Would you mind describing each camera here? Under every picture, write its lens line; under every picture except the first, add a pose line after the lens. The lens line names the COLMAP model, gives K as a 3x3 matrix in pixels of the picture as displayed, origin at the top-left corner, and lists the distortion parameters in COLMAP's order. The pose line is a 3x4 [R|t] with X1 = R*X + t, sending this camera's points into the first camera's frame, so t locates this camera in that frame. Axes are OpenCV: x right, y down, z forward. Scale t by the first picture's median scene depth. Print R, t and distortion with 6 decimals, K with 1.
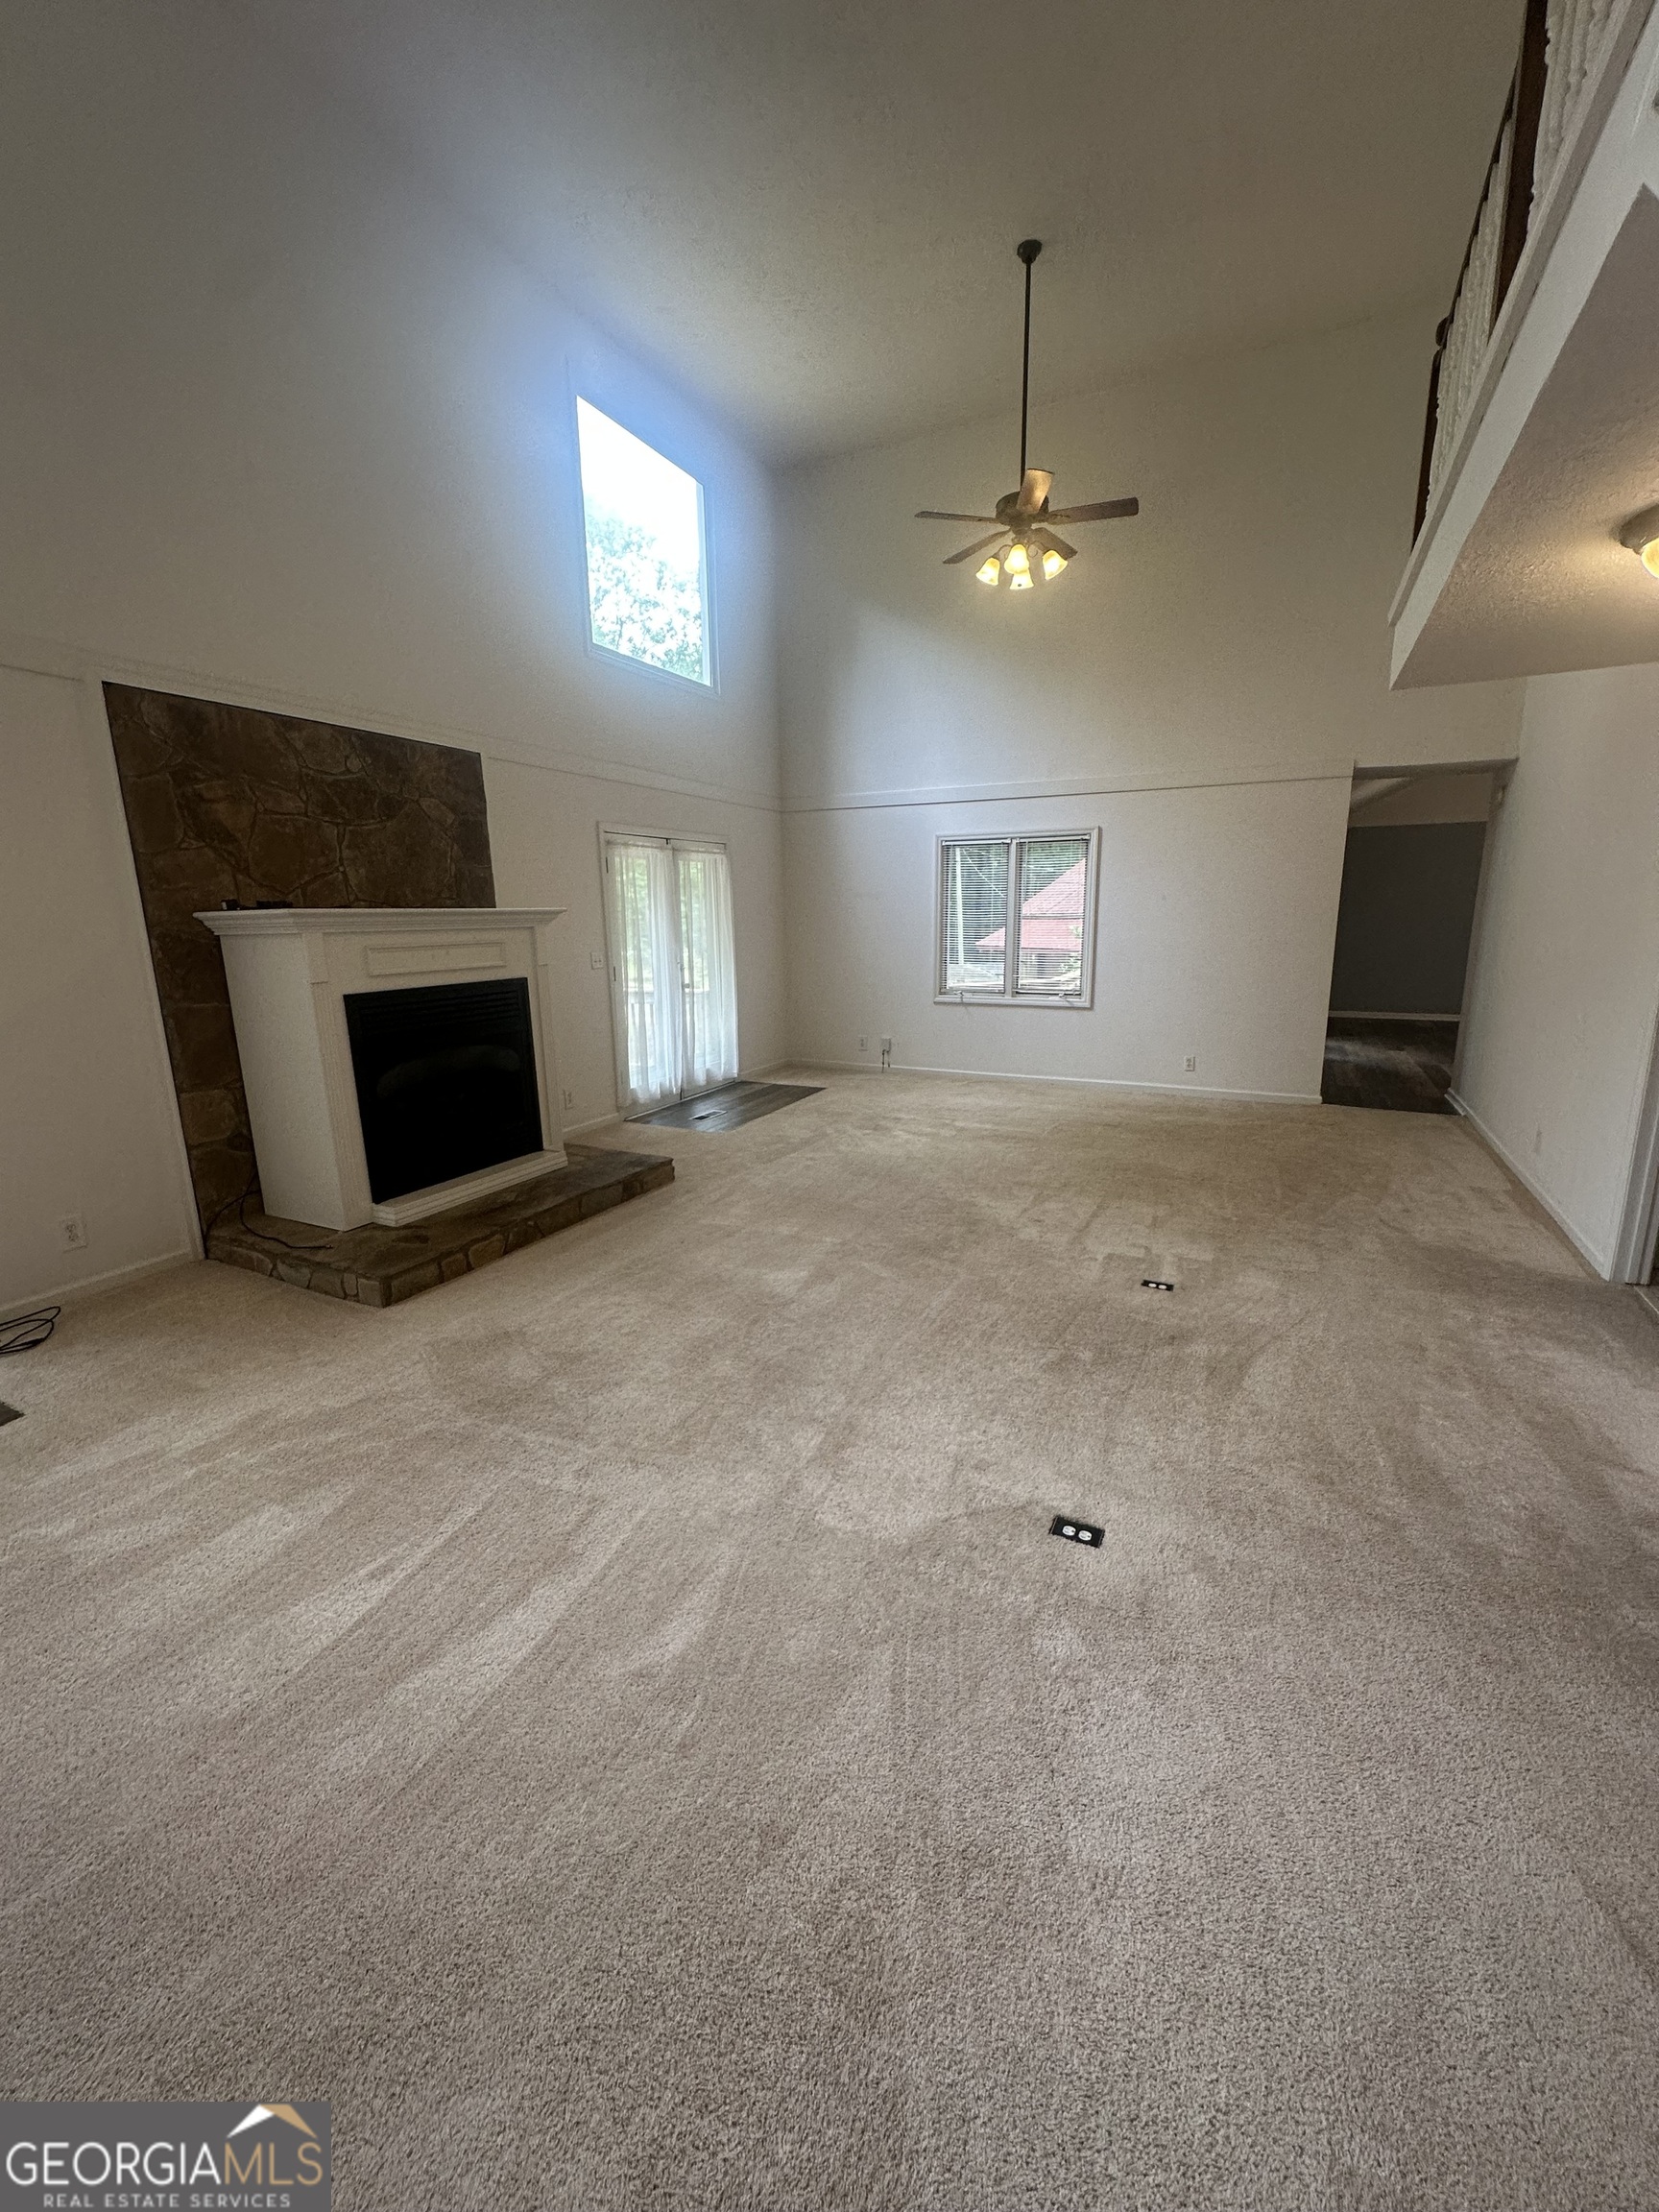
lens RADIAL K [[886.0, 0, 830.2], [0, 886.0, 1103.7], [0, 0, 1]] dist [0.002490, -0.000576]
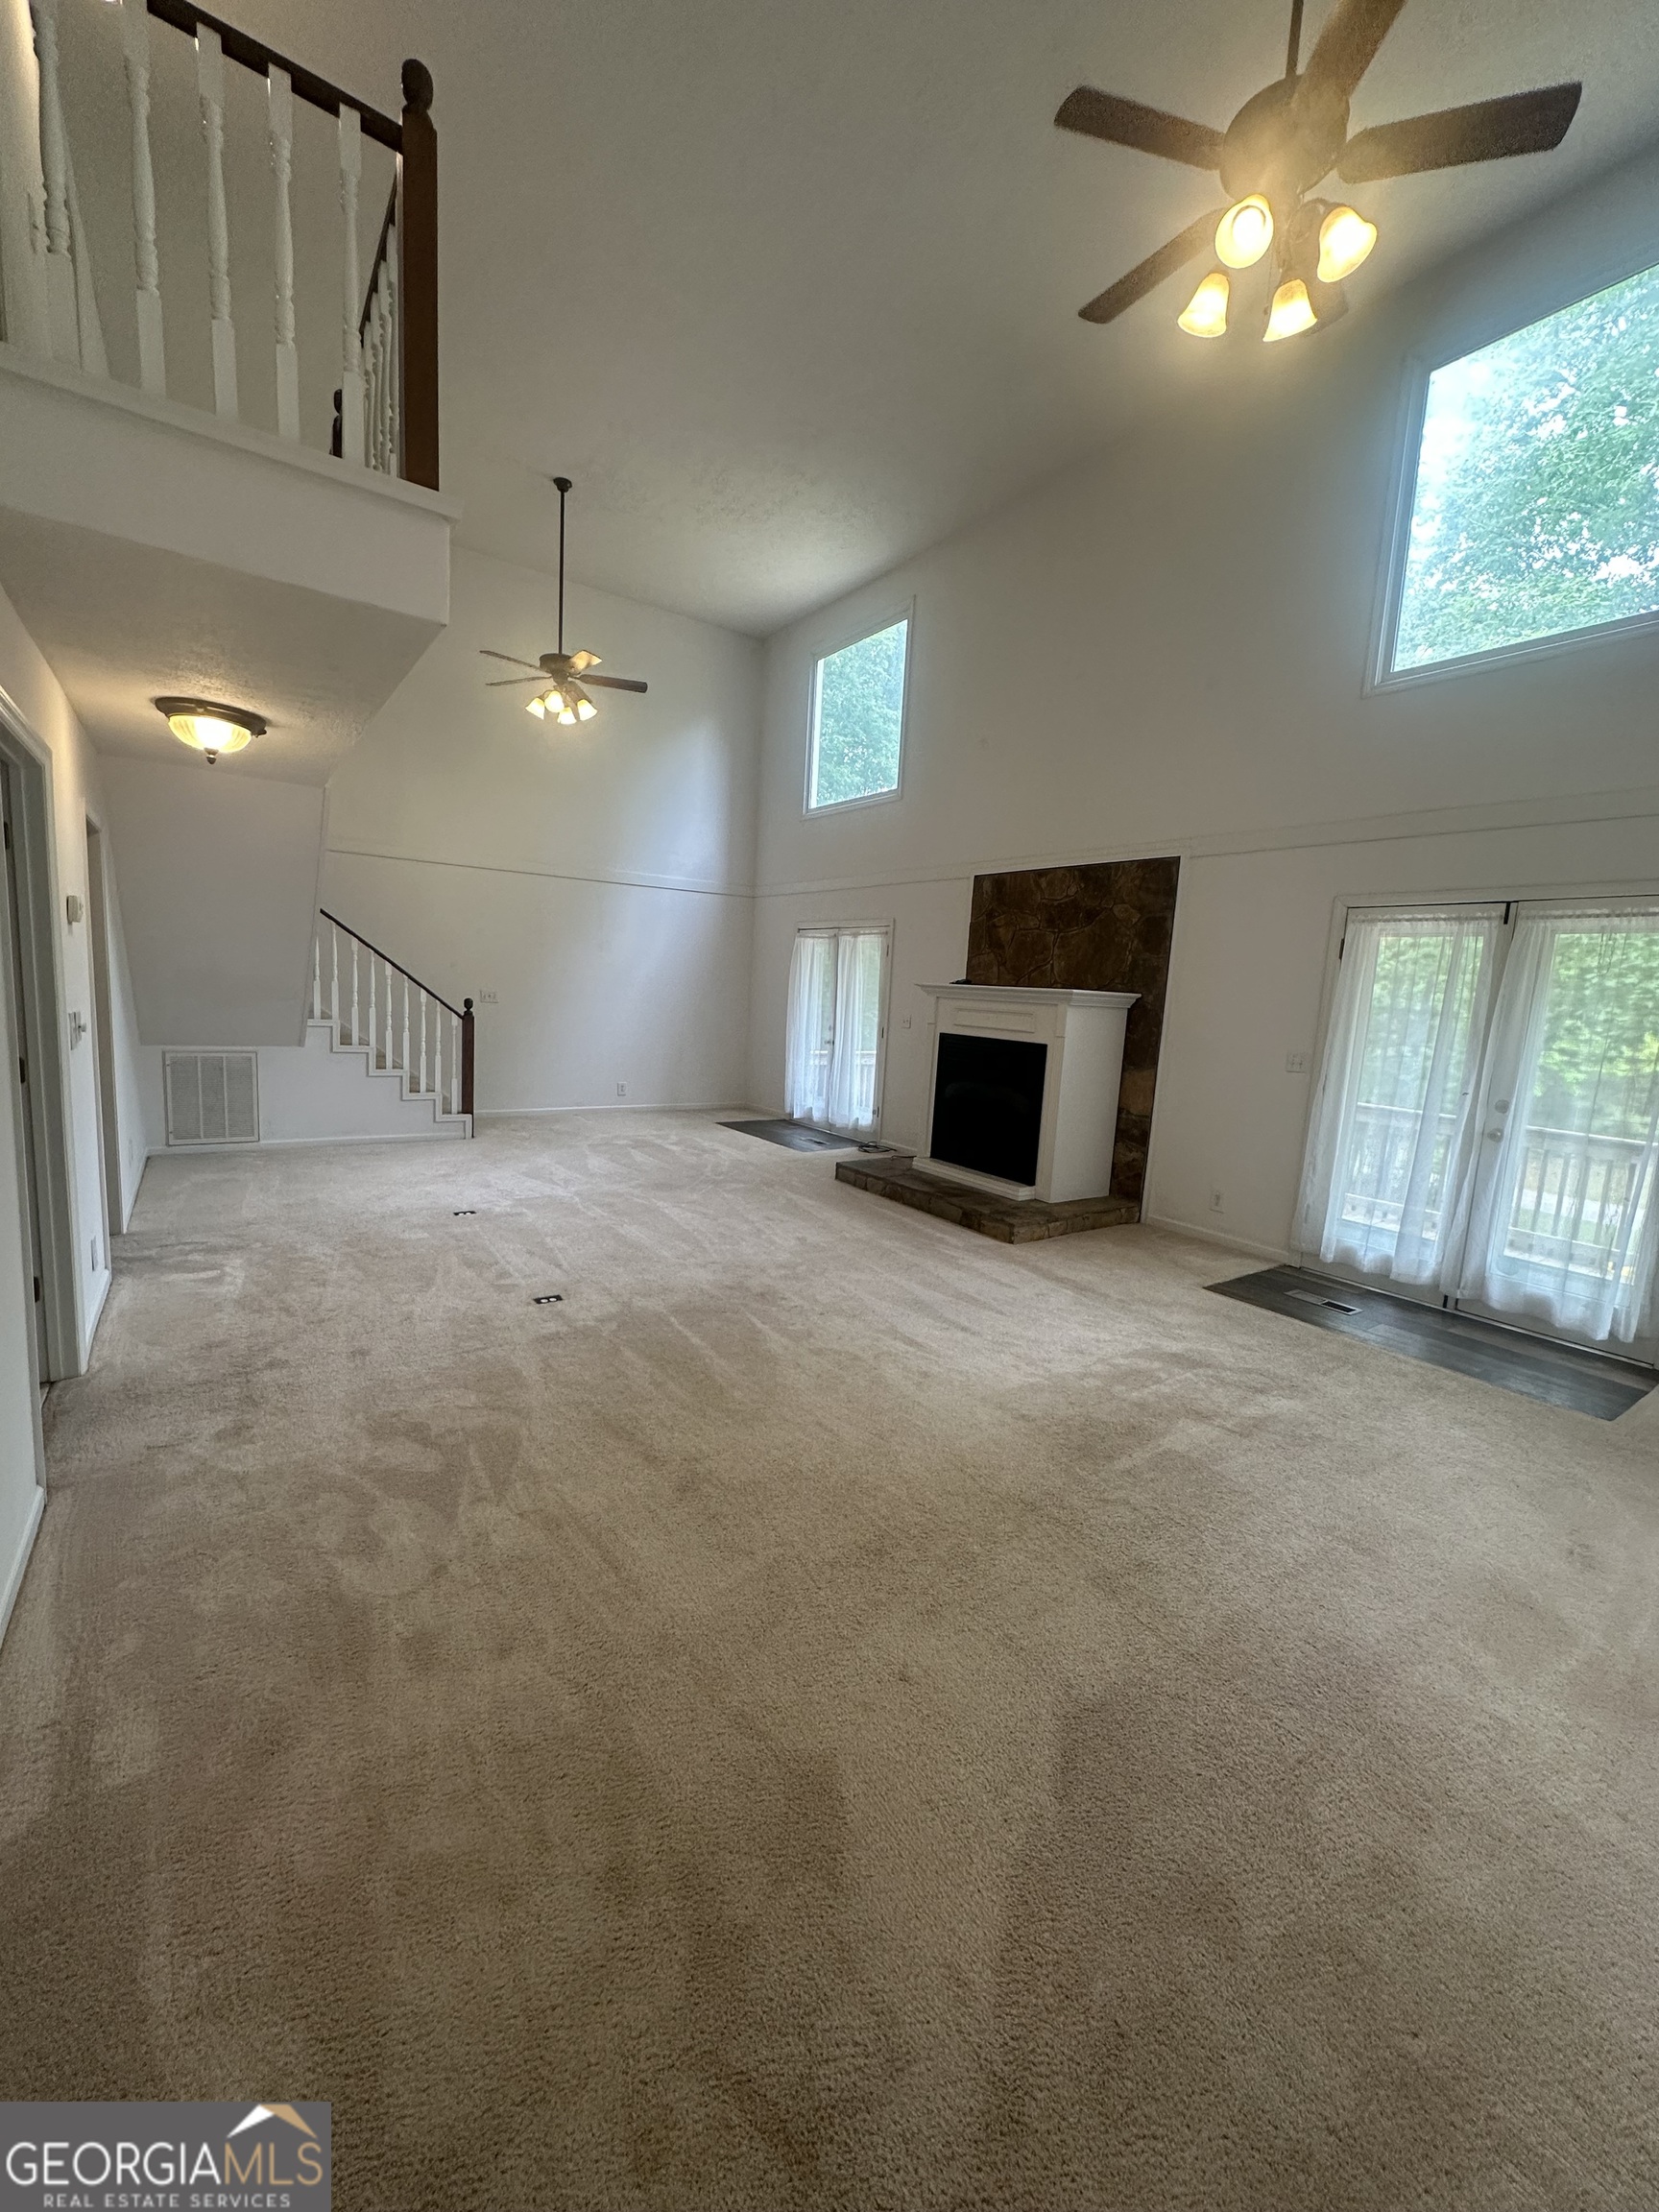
lens RADIAL K [[886.0, 0, 829.9], [0, 886.0, 1106.9], [0, 0, 1]] dist [0.002490, -0.000576]
pose [[-0.480031, 0.102266, -0.871270, 0.905174], [-0.237664, 0.940878, 0.241379, -0.295476], [0.844444, 0.322939, -0.427346, 1.348060]]
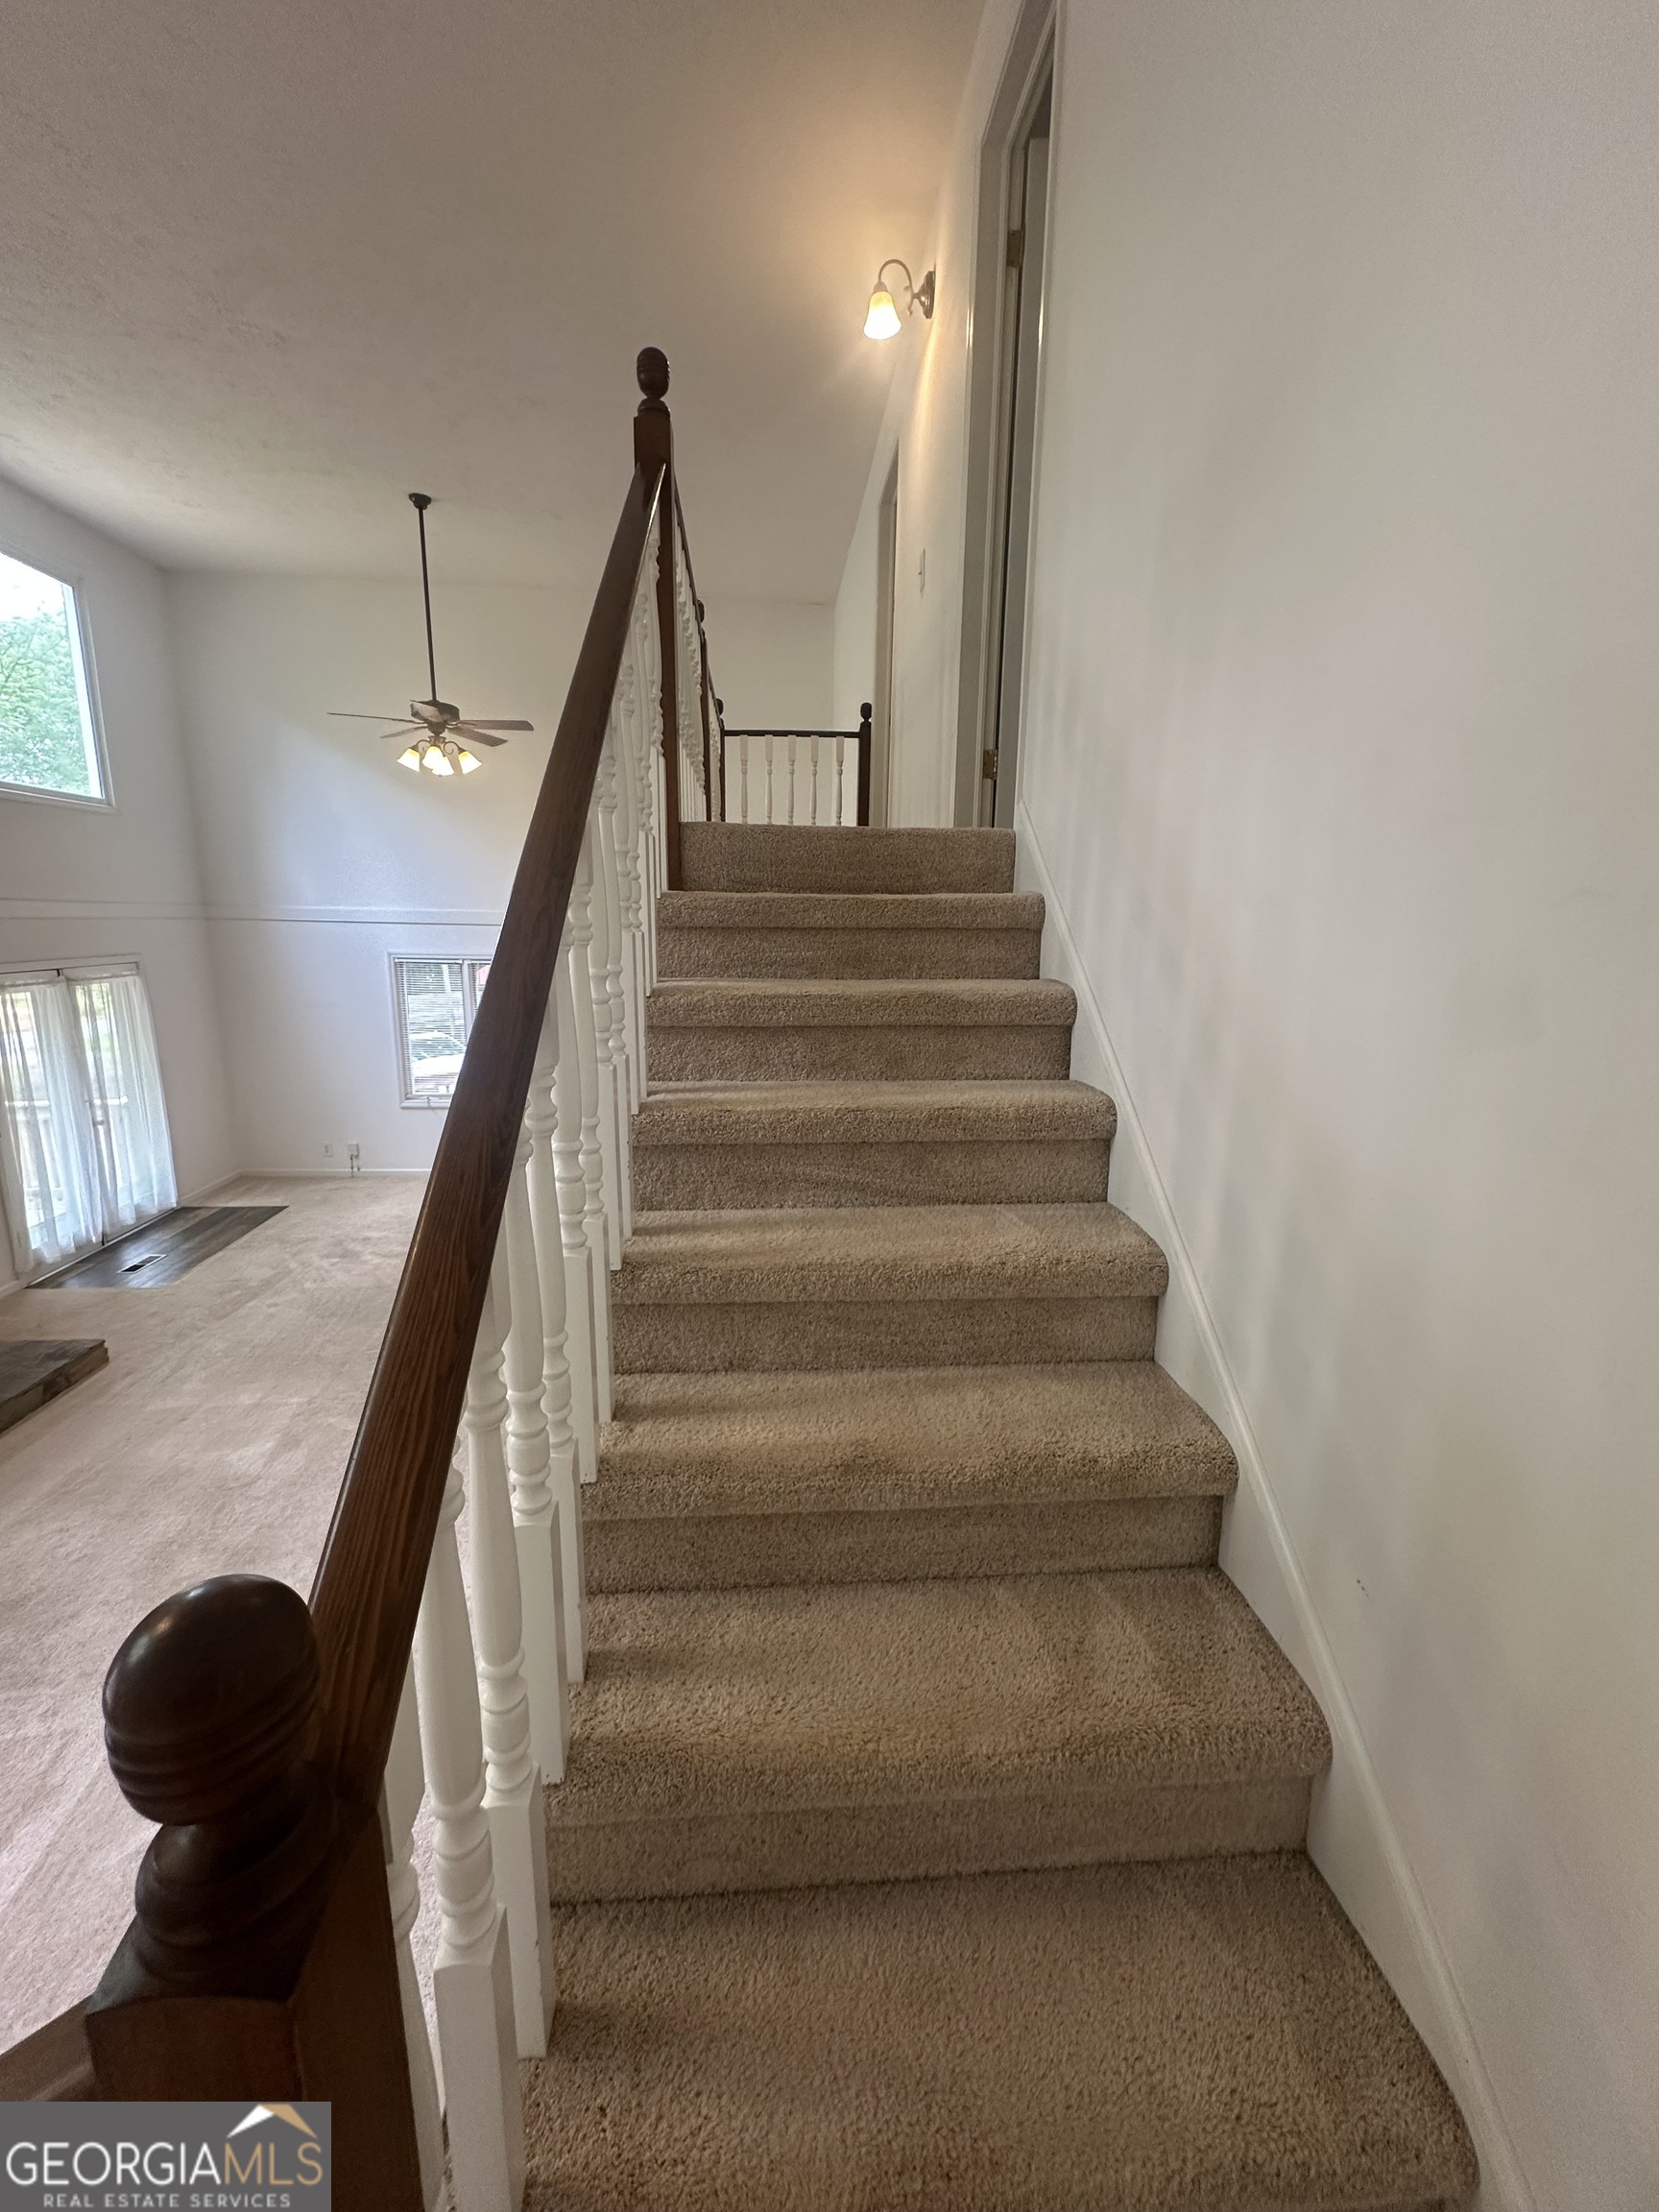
lens RADIAL K [[886.0, 0, 827.3], [0, 886.0, 1104.9], [0, 0, 1]] dist [0.002490, -0.000576]
pose [[0.858891, -0.078909, 0.506044, 0.034715], [0.082286, 0.996485, 0.015724, -0.160796], [-0.505506, 0.028136, 0.862364, -0.275585]]
